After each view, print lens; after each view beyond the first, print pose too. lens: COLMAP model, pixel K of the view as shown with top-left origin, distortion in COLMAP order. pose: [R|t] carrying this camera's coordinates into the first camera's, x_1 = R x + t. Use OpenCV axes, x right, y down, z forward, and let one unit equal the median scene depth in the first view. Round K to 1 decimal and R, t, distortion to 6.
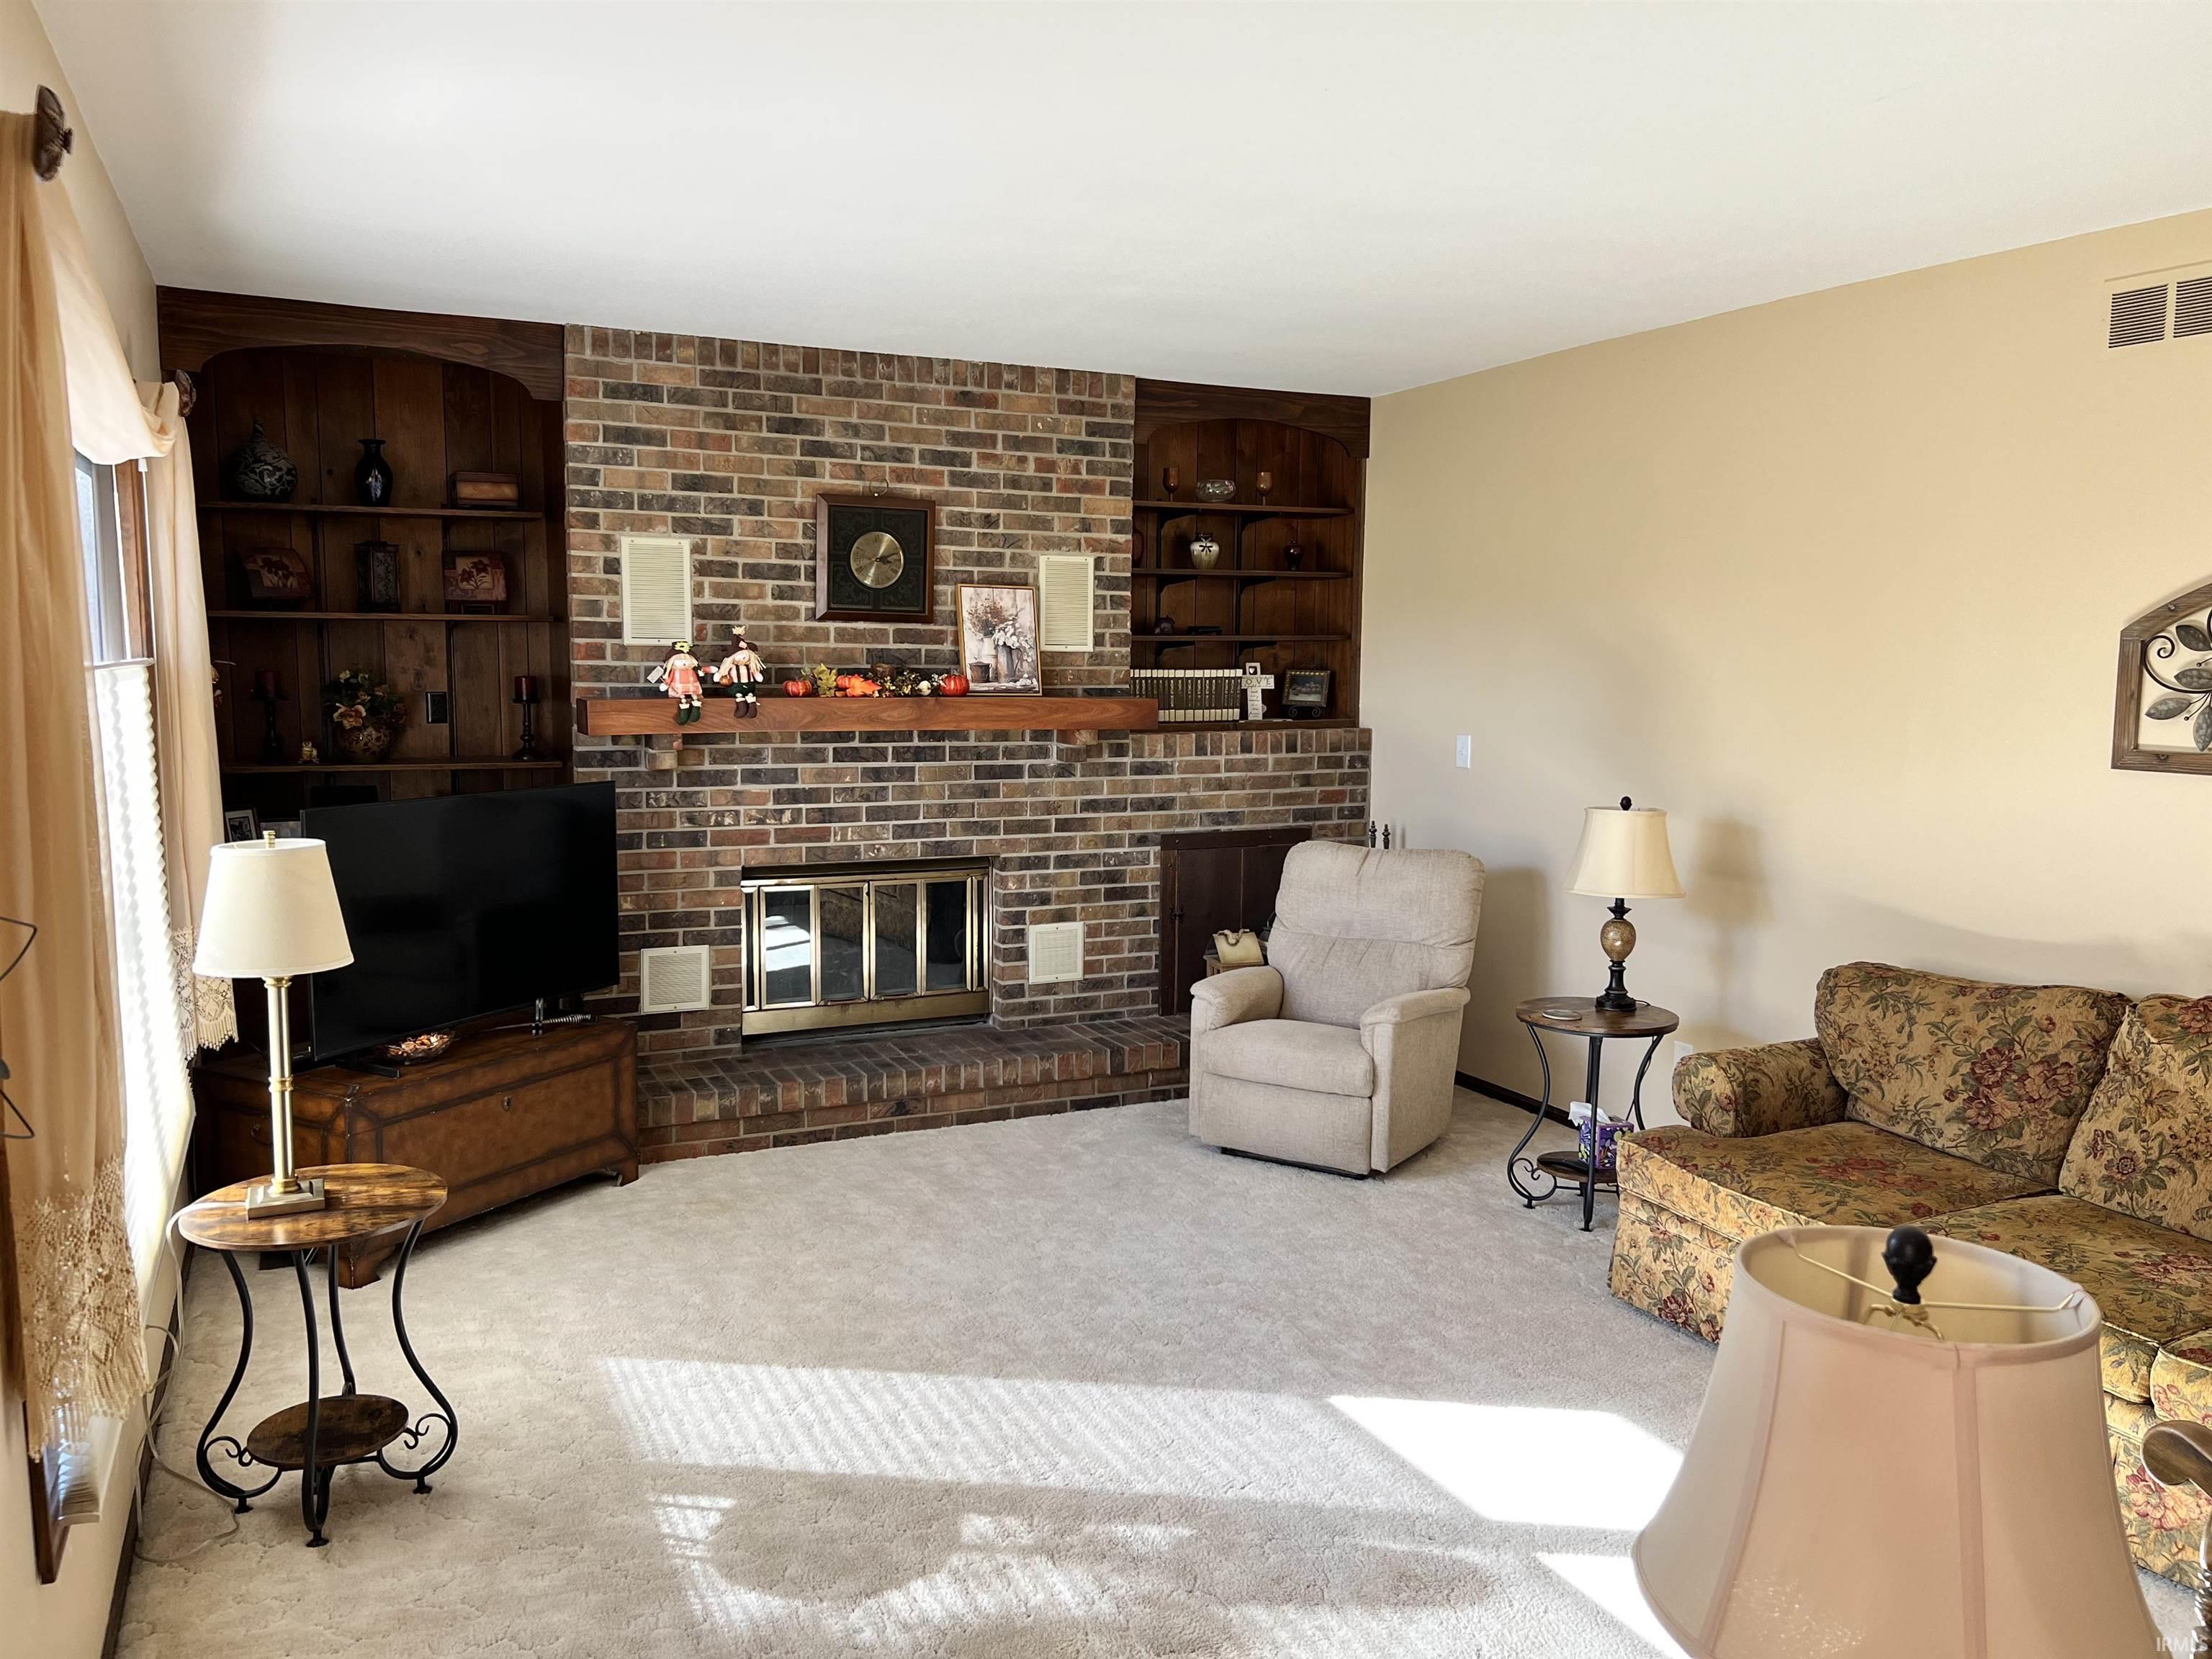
lens RADIAL K [[1672.9, 0, 1116.9], [0, 1672.9, 865.8], [0, 0, 1]] dist [0.151236, -0.385677]
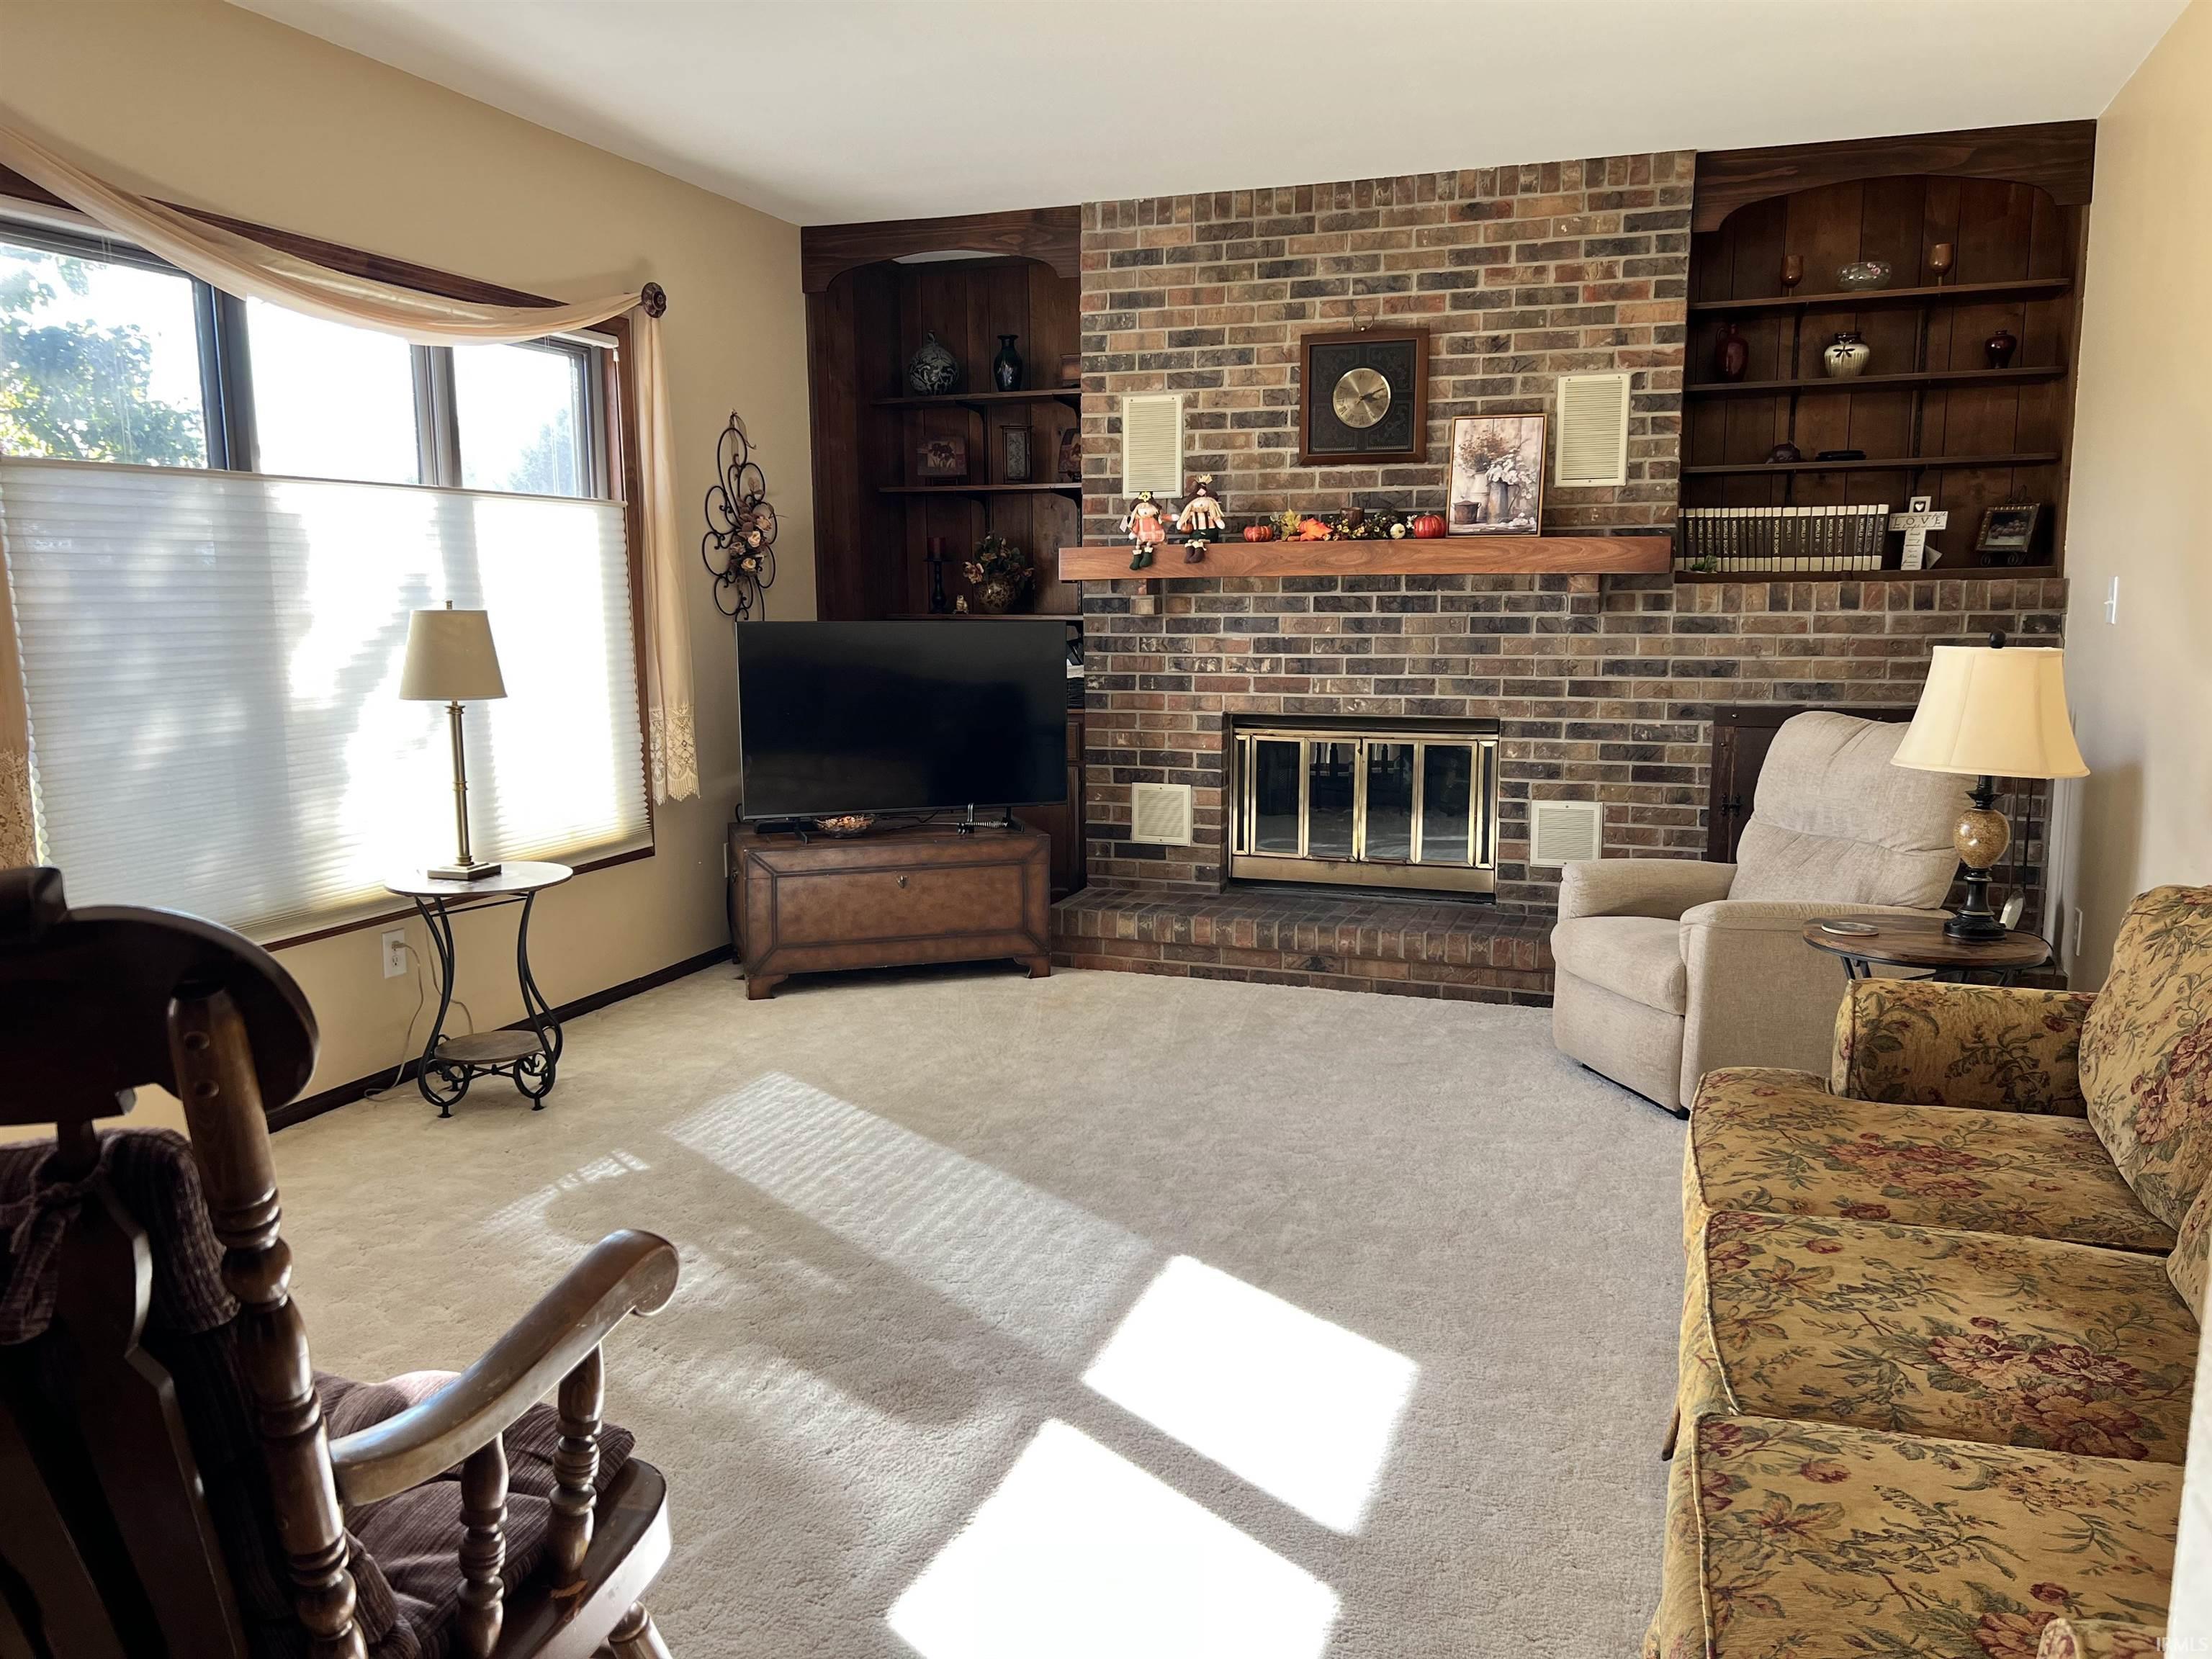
lens RADIAL K [[1672.9, 0, 1116.9], [0, 1672.9, 865.8], [0, 0, 1]] dist [0.151236, -0.385677]
pose [[0.698901, 0.101114, -0.708035, 0.472244], [-0.081839, 0.994760, 0.061278, 0.036458], [0.710521, 0.015118, 0.703514, 0.225547]]
